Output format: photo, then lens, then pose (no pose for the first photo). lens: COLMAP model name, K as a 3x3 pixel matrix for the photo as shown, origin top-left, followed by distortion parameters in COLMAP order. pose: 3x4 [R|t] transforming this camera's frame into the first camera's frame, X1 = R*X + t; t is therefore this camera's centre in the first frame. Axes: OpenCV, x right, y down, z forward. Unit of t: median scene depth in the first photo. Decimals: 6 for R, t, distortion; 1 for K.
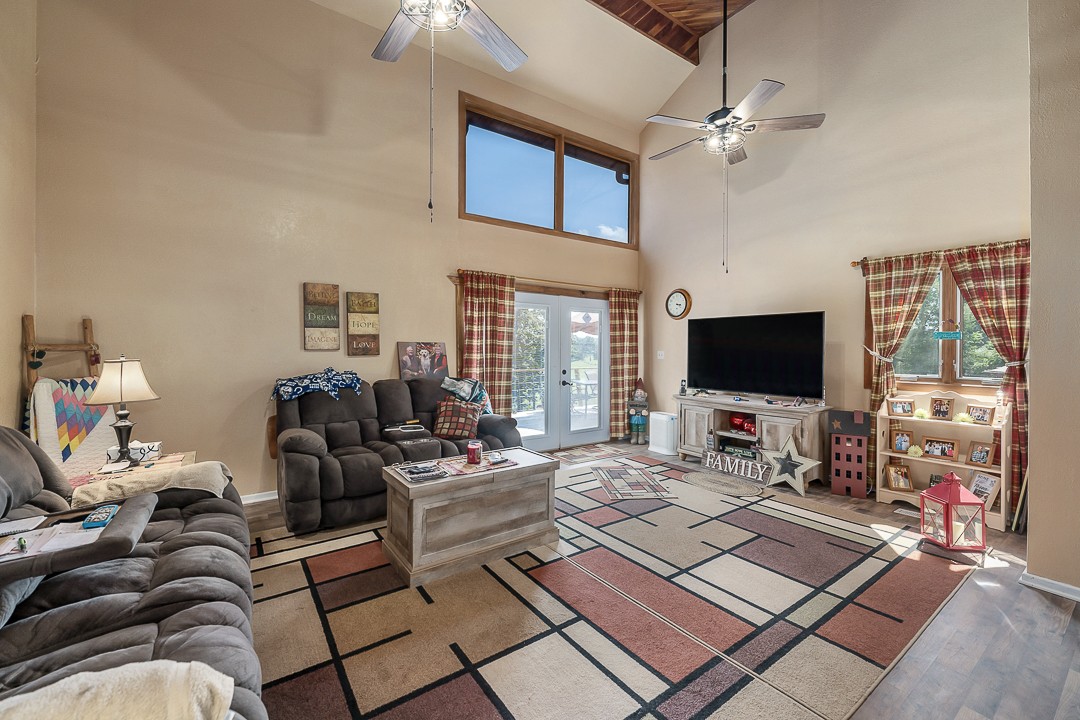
lens RADIAL K [[436.4, 0, 536.3], [0, 436.4, 355.0], [0, 0, 1]] dist [-0.001126, -0.000041]
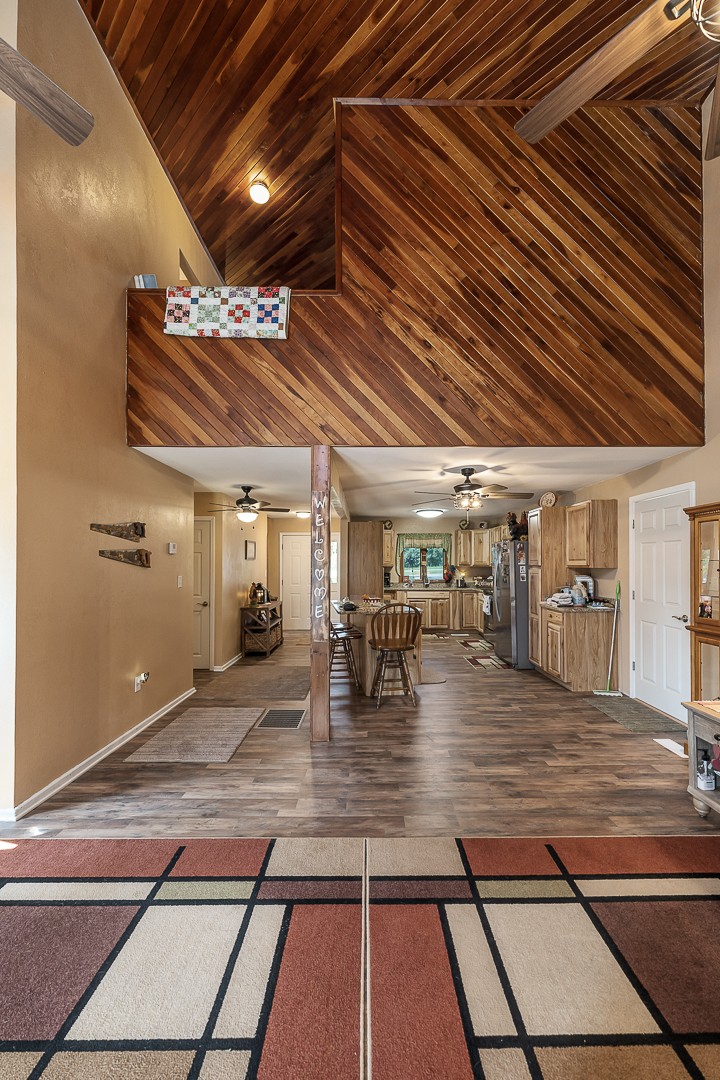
lens RADIAL K [[441.6, 0, 370.7], [0, 441.6, 561.3], [0, 0, 1]] dist [-0.001385, 0.000399]
pose [[-0.824637, 0.001775, 0.565659, -0.069646], [0.004860, 0.999980, 0.003947, -0.038815], [-0.565641, 0.006003, -0.824630, 0.867963]]
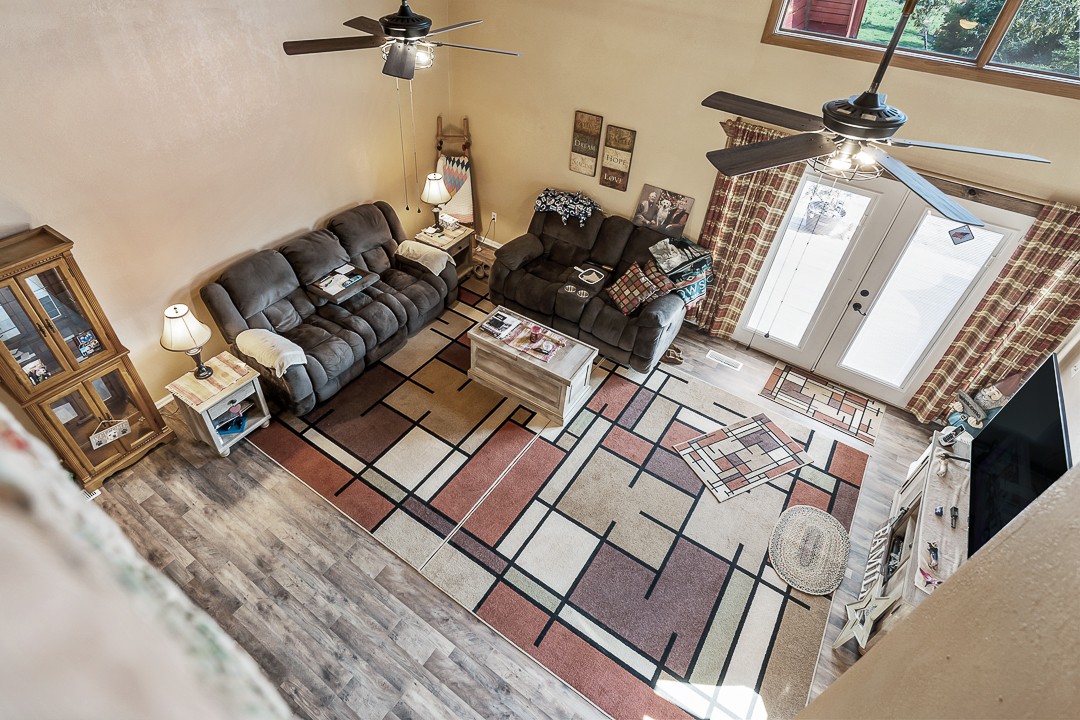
lens RADIAL K [[557.9, 0, 512.9], [0, 557.9, 341.0], [0, 0, 1]] dist [0.000755, -0.000637]
pose [[0.344626, 0.620065, -0.704806, 0.768849], [-0.054438, 0.762738, 0.644413, -0.624443], [0.937160, -0.183713, 0.296614, 0.327021]]
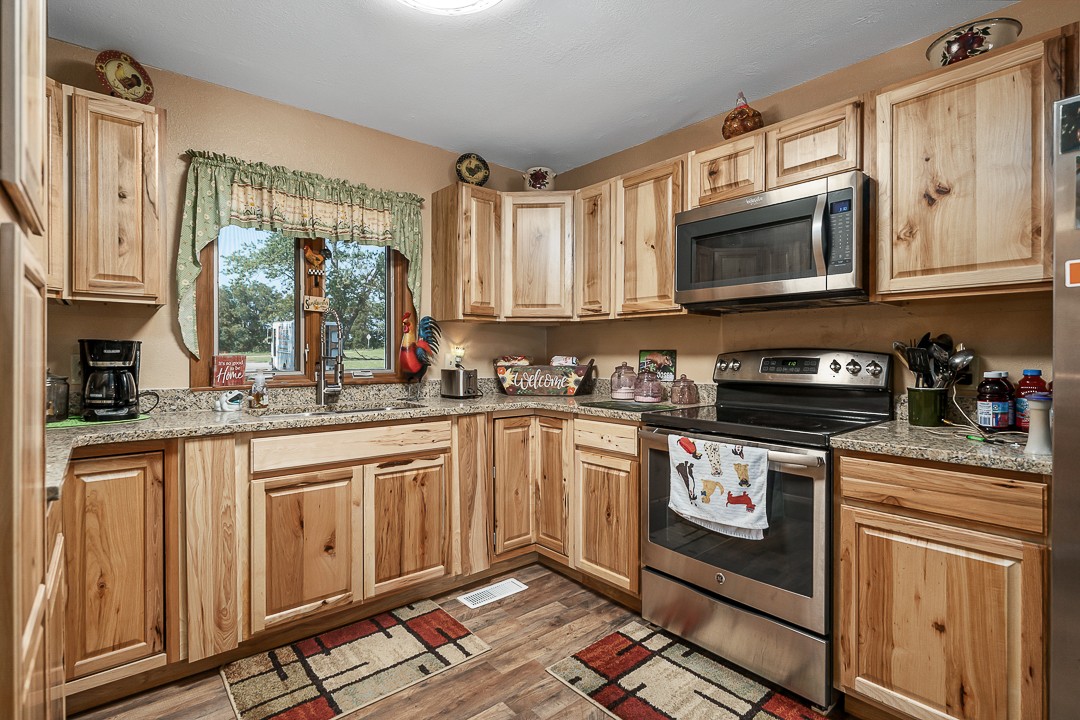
lens RADIAL K [[515.1, 0, 530.9], [0, 515.1, 356.2], [0, 0, 1]] dist [-0.001012, 0.000559]
pose [[-0.995851, -0.003993, -0.090915, 0.852200], [-0.005596, 0.999833, 0.017380, 0.038389], [0.090830, 0.017817, -0.995707, -0.615167]]
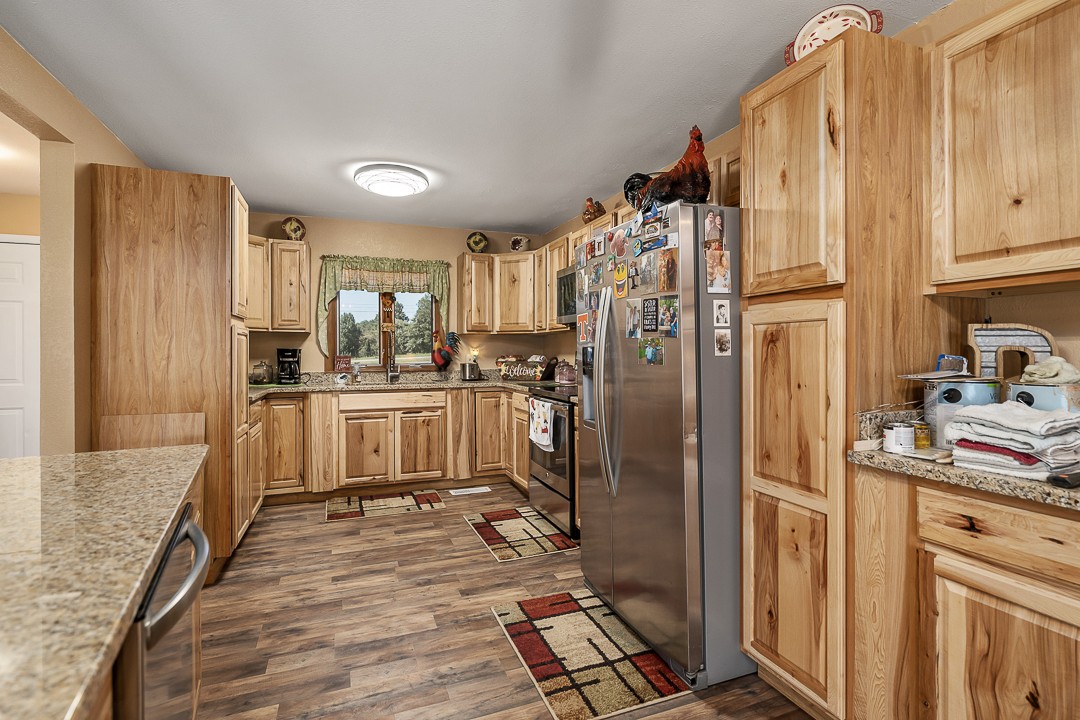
lens RADIAL K [[515.1, 0, 543.8], [0, 515.1, 352.5], [0, 0, 1]] dist [-0.001012, 0.000559]
pose [[-0.972341, -0.000311, 0.233564, 0.412865], [0.002819, 0.999911, 0.013067, 0.029014], [-0.233547, 0.013364, -0.972254, -0.195772]]
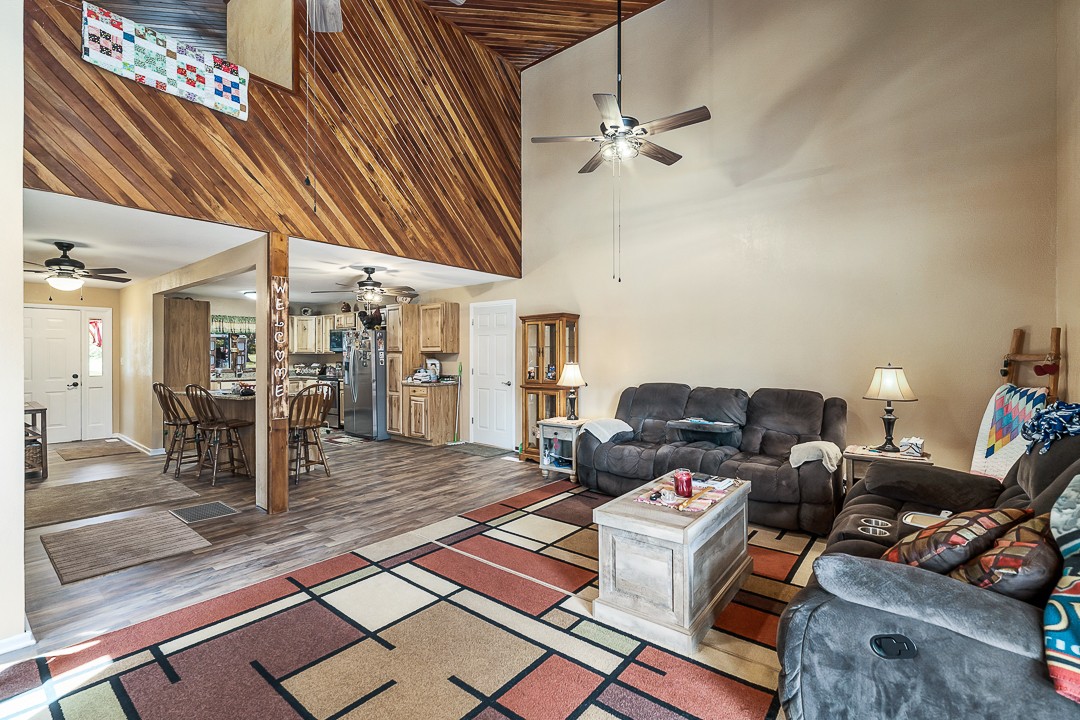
lens RADIAL K [[479.1, 0, 541.2], [0, 479.1, 358.9], [0, 0, 1]] dist [-0.004203, 0.000275]
pose [[-0.960837, 0.000133, -0.277113, 0.279976], [-0.004943, 0.999833, 0.017621, -0.022632], [0.277069, 0.018300, -0.960676, 1.349441]]
